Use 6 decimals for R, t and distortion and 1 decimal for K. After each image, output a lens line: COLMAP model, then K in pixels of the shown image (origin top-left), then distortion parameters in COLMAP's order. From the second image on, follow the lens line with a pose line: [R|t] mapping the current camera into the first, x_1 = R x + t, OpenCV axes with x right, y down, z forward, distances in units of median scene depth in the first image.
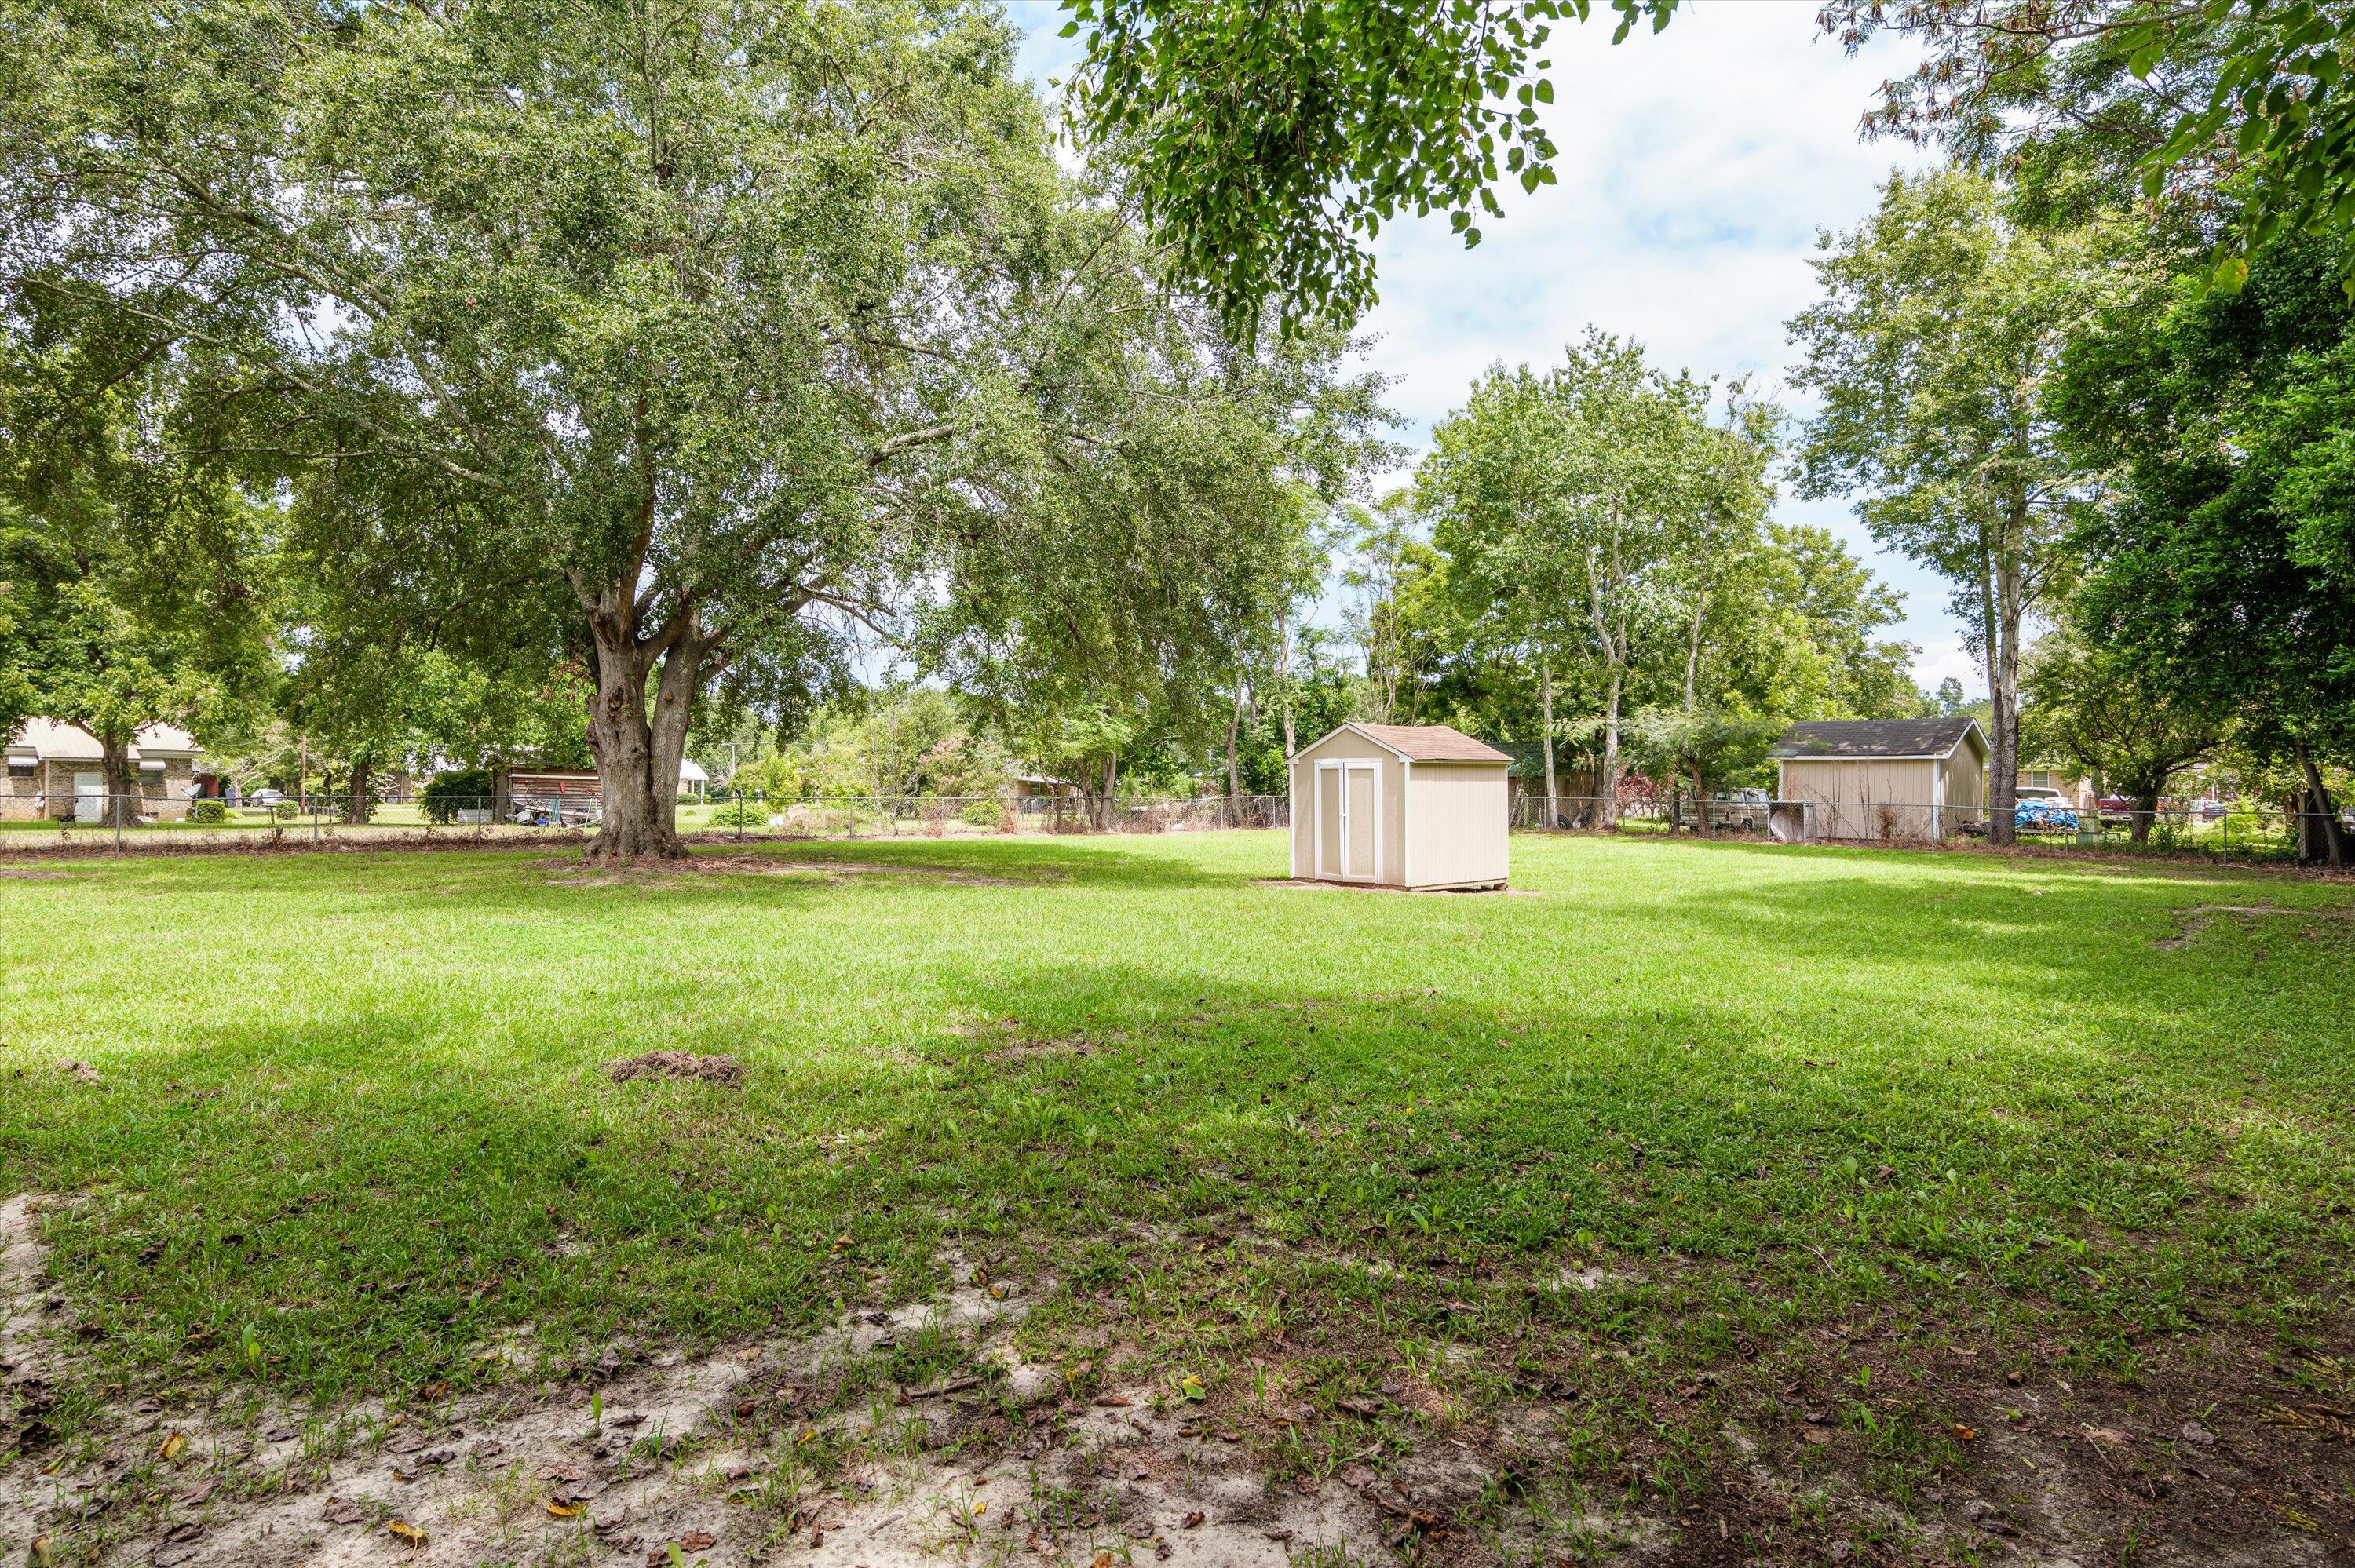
lens RADIAL K [[1113.1, 0, 1177.5], [0, 1113.1, 784.0], [0, 0, 1]] dist [-0.001693, -0.000405]
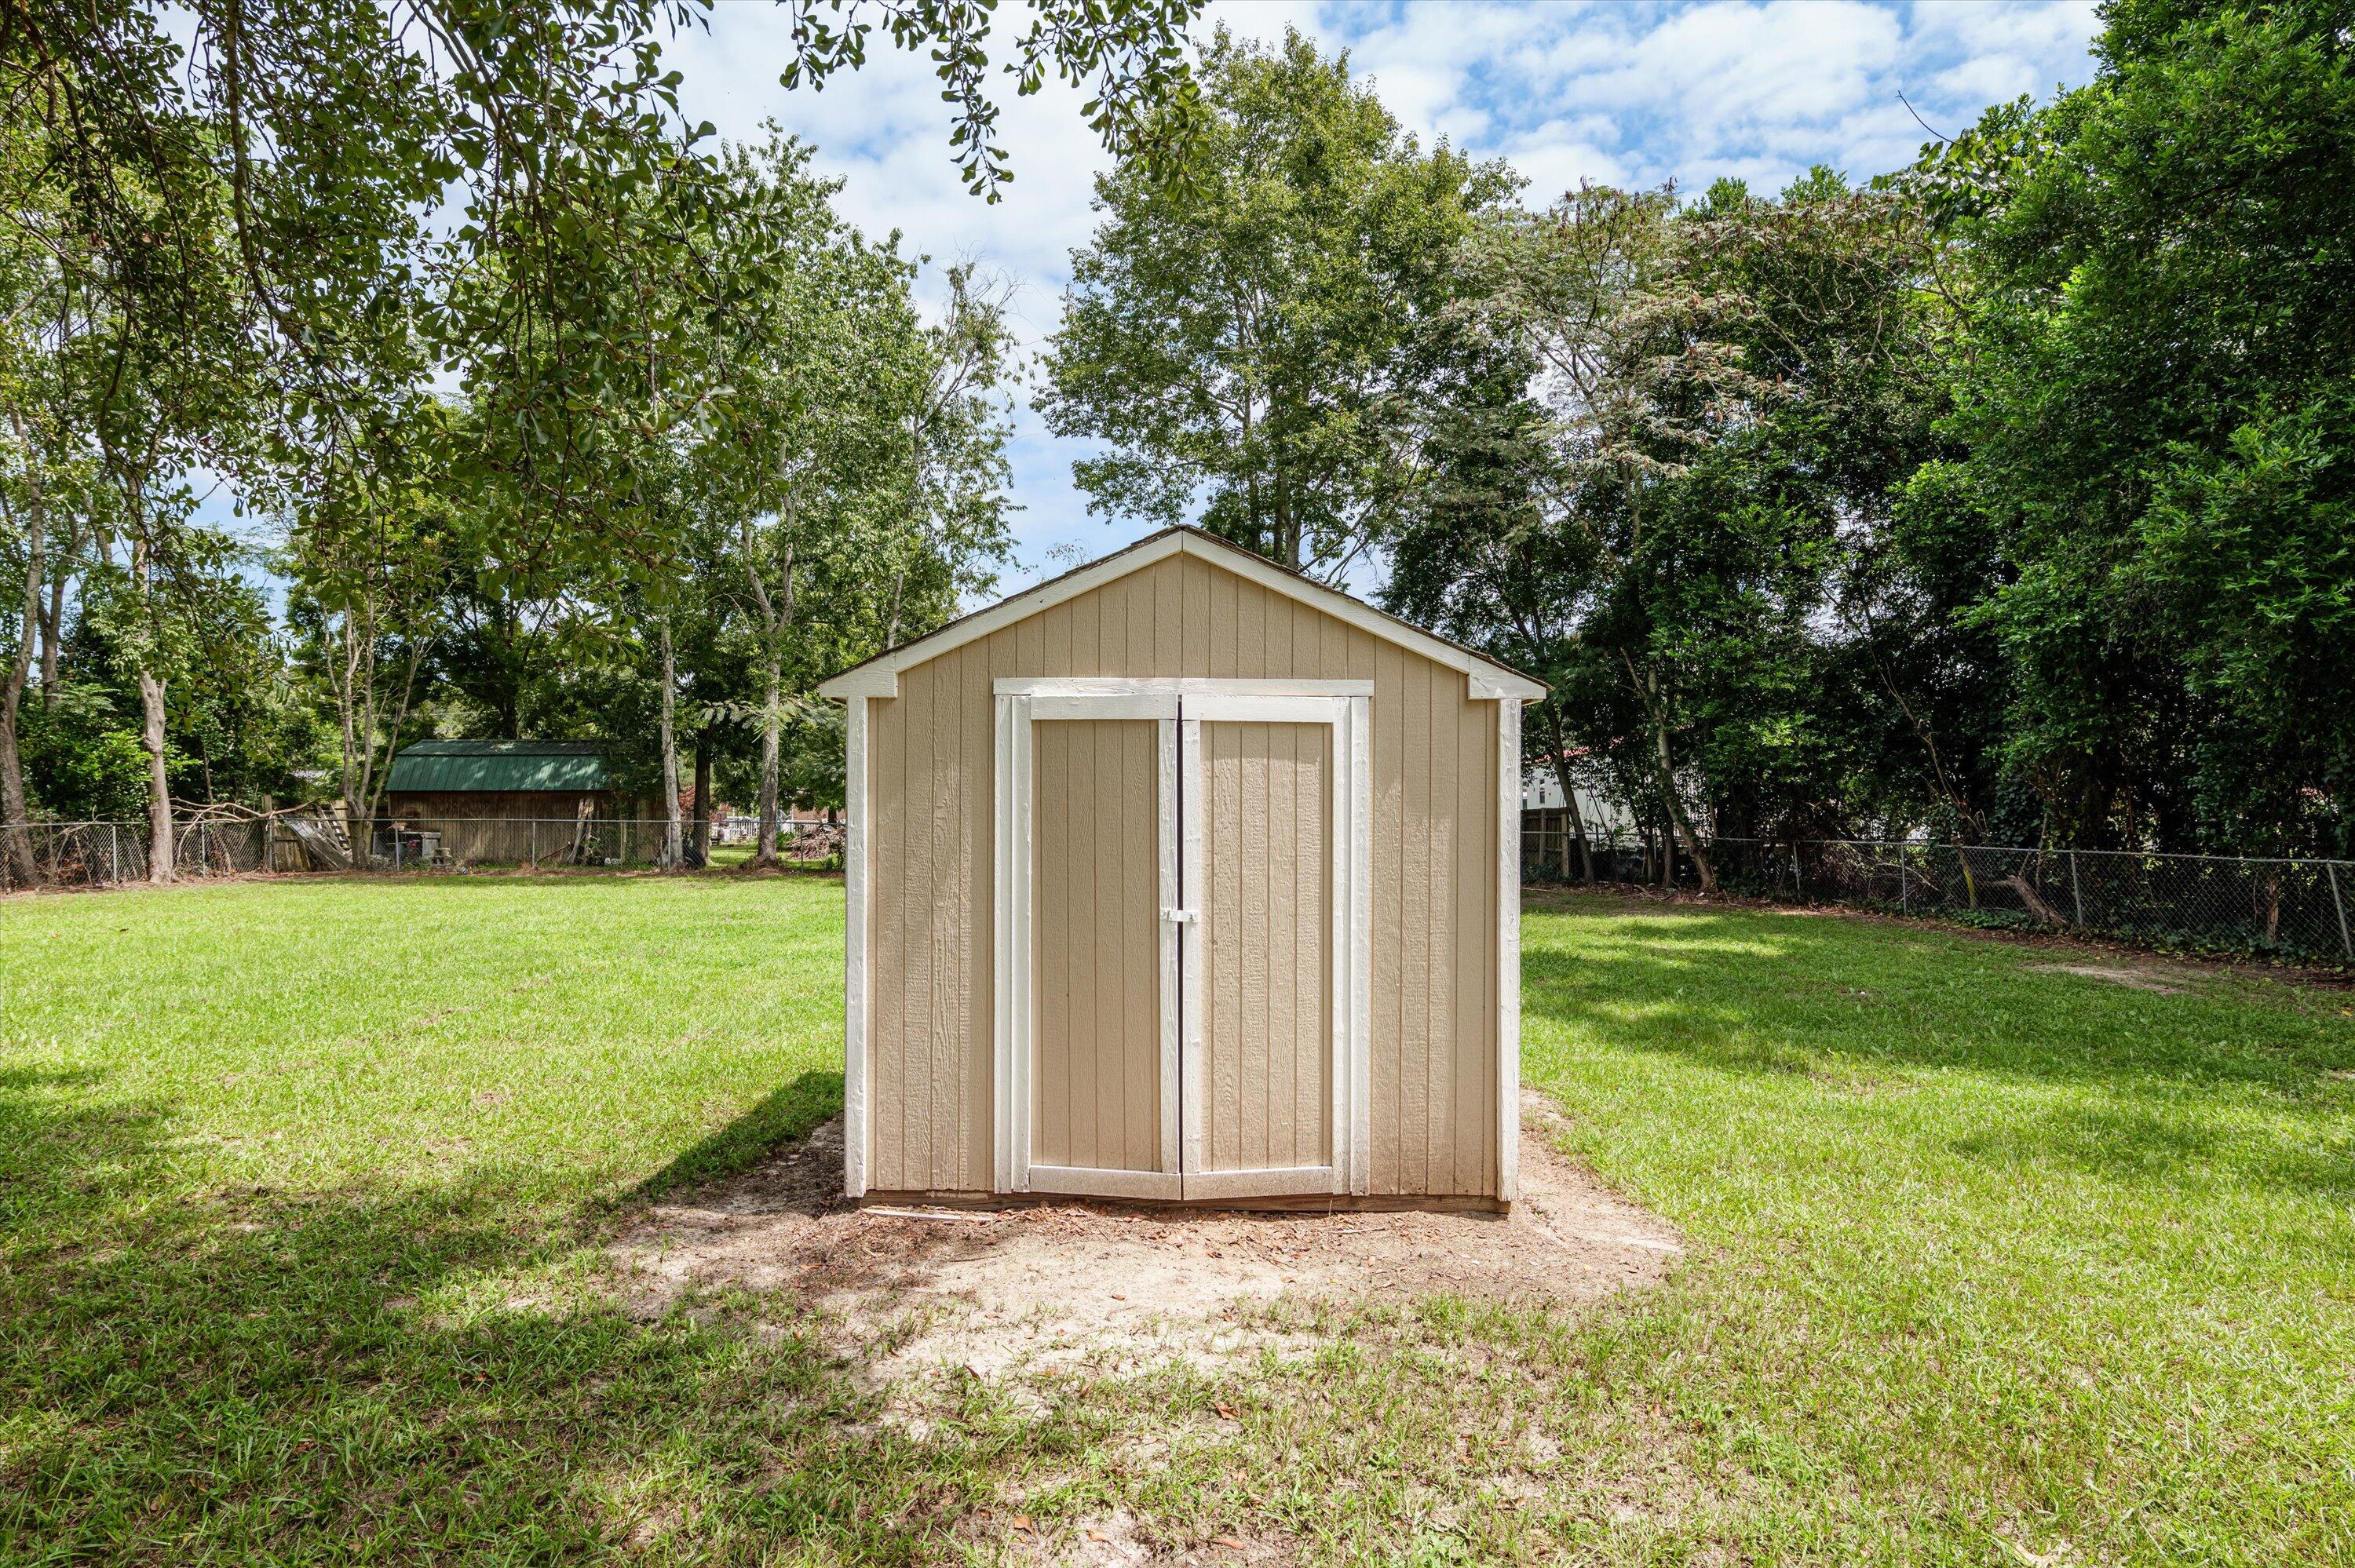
lens RADIAL K [[1225.2, 0, 1177.5], [0, 1225.2, 784.0], [0, 0, 1]] dist [-0.000631, -0.000164]
pose [[0.659324, 0.014637, 0.751716, -0.015626], [-0.002645, 0.999849, -0.017149, 0.001367], [-0.751854, 0.009319, 0.659264, 0.271849]]
